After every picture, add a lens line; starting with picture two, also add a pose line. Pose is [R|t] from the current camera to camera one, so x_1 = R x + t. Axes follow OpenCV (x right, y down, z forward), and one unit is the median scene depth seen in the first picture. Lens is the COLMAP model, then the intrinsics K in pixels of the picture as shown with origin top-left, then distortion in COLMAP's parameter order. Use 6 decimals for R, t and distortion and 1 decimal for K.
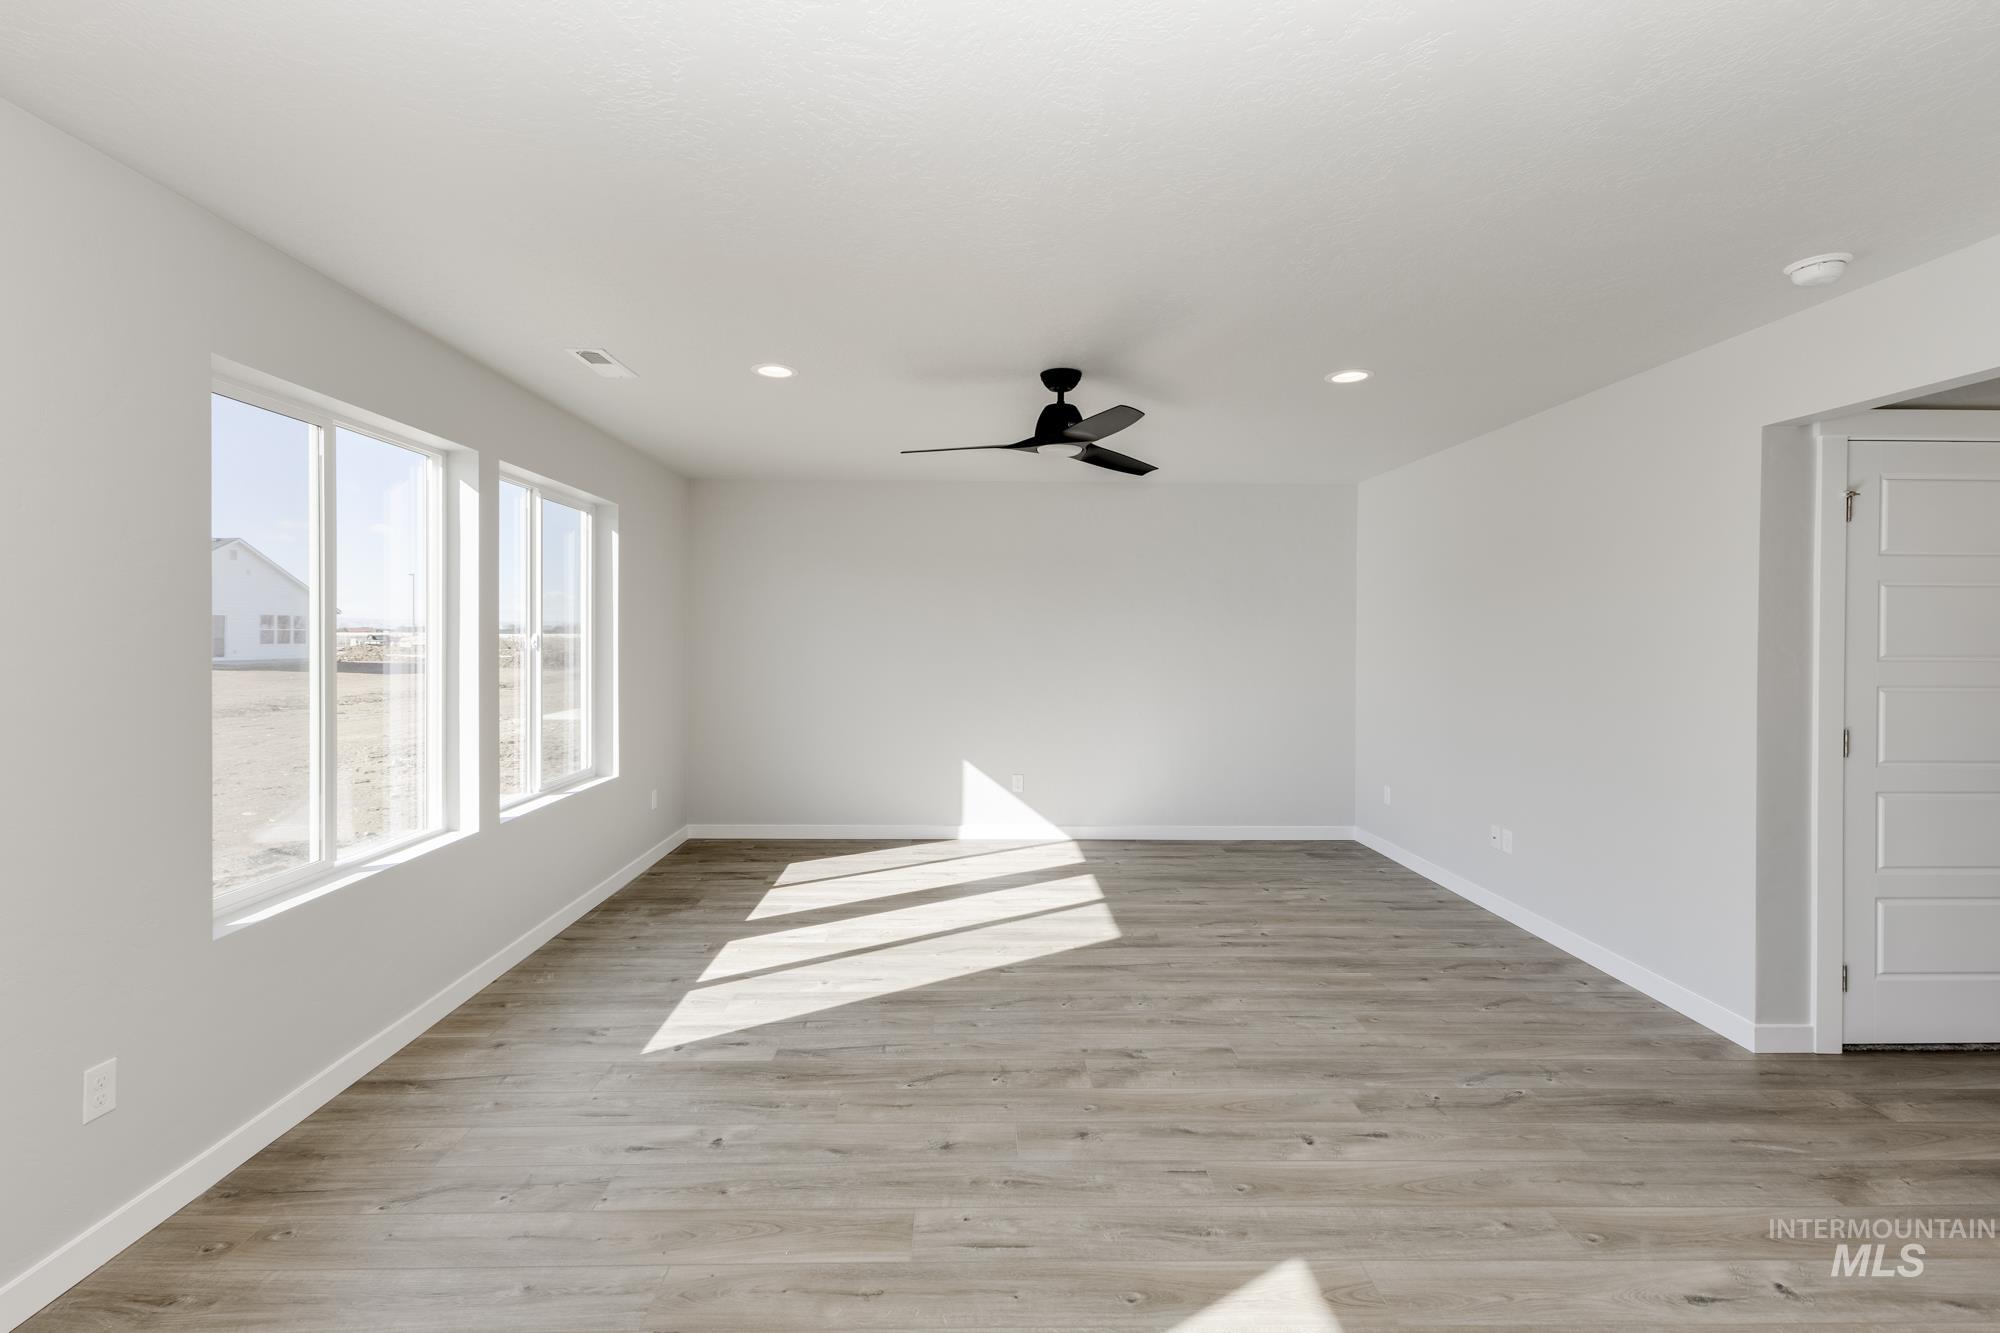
lens RADIAL K [[851.1, 0, 996.7], [0, 851.1, 656.2], [0, 0, 1]] dist [-0.000696, -0.000668]
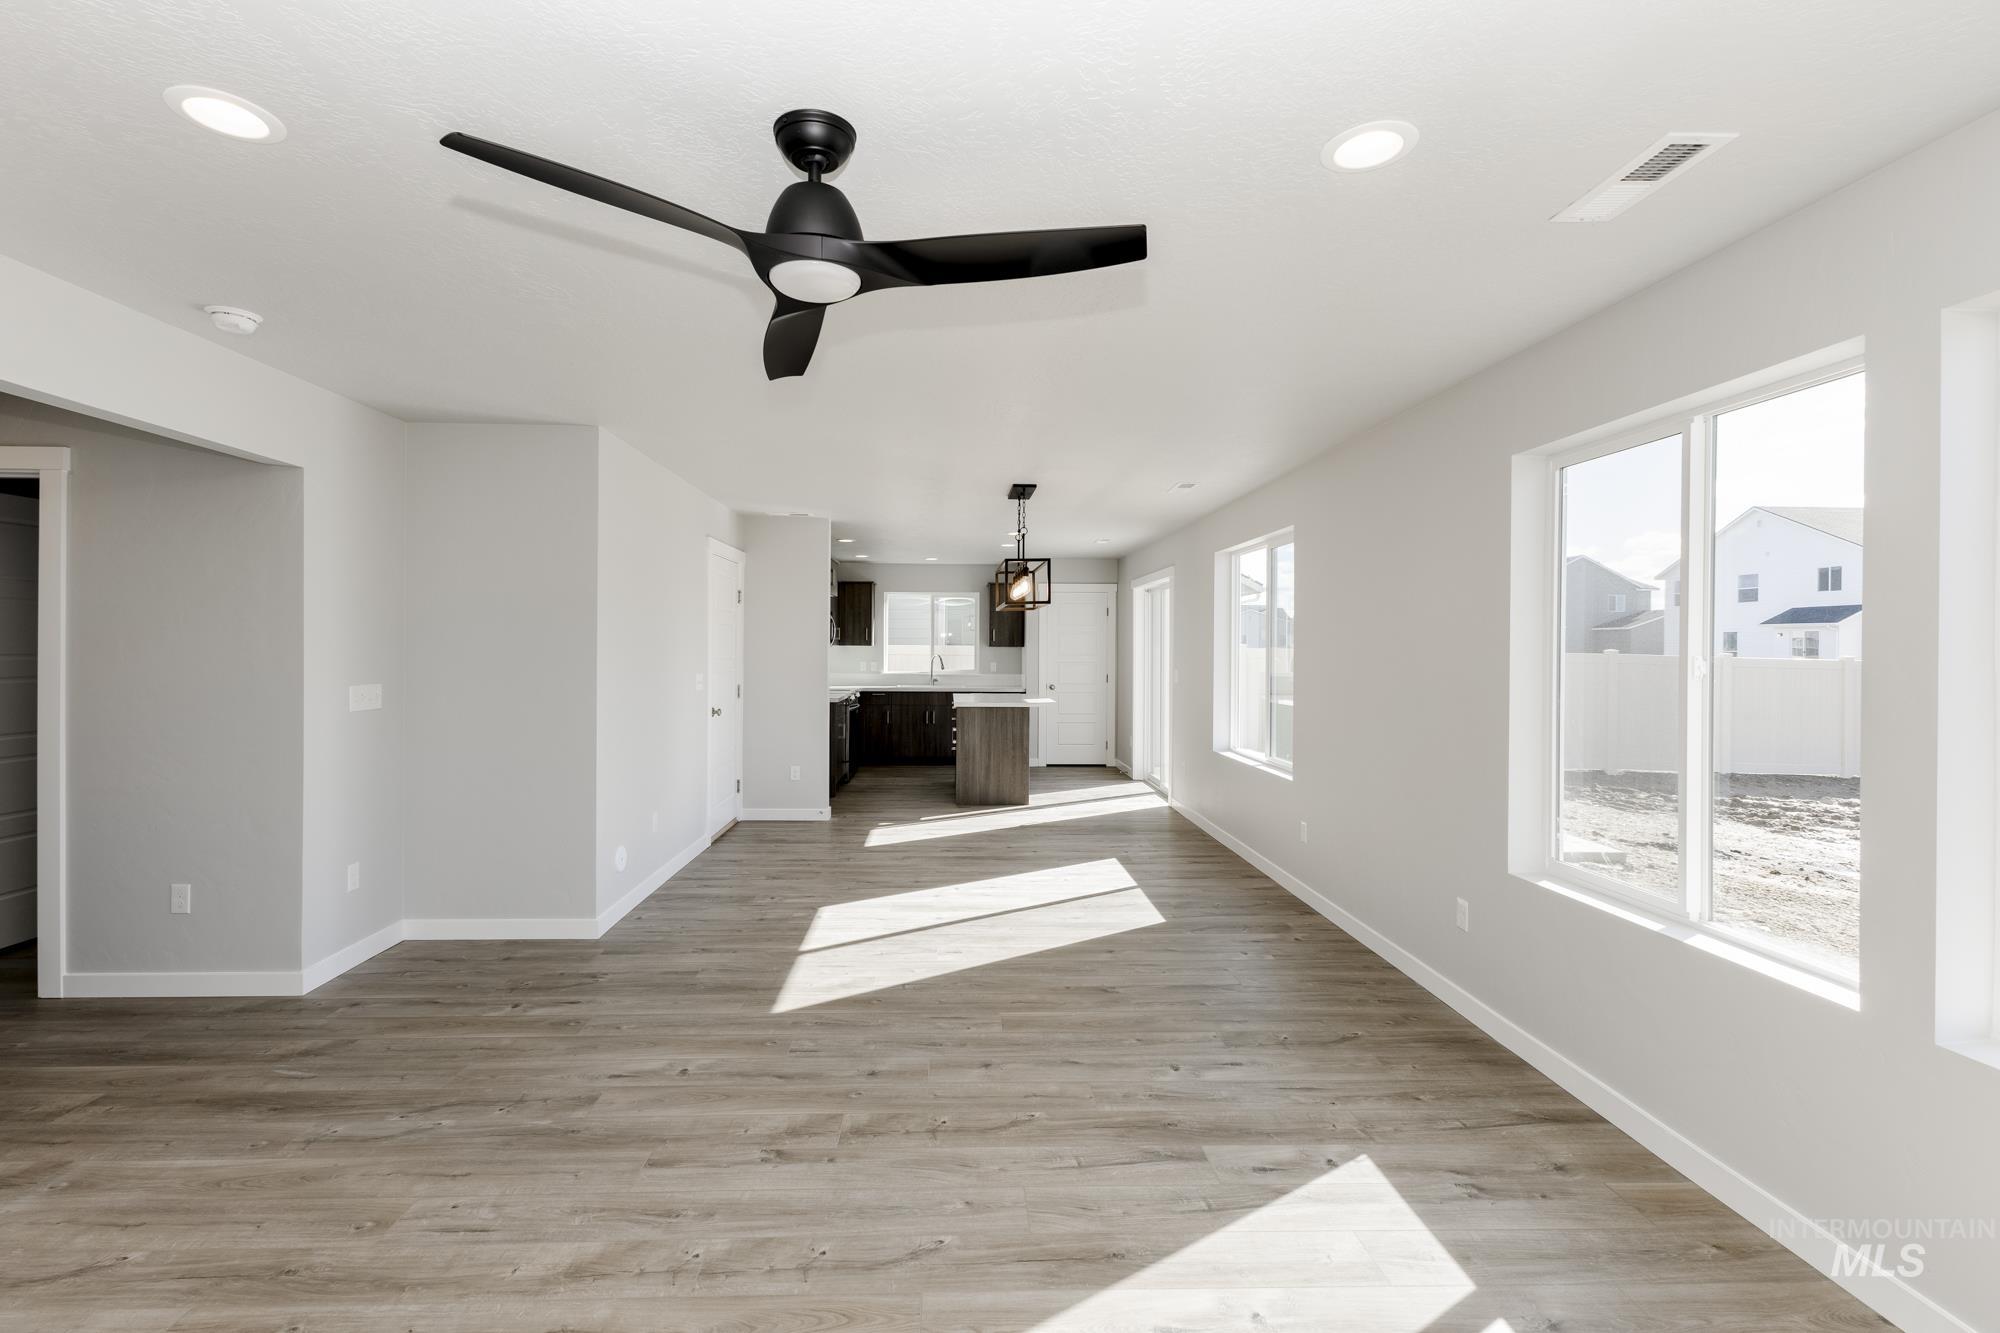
lens RADIAL K [[851.1, 0, 996.7], [0, 851.1, 656.2], [0, 0, 1]] dist [-0.000696, -0.000668]
pose [[-0.999576, -0.010065, -0.027308, -0.029900], [-0.010977, 0.999380, 0.033460, -0.050764], [0.026955, 0.033746, -0.999067, 1.958565]]
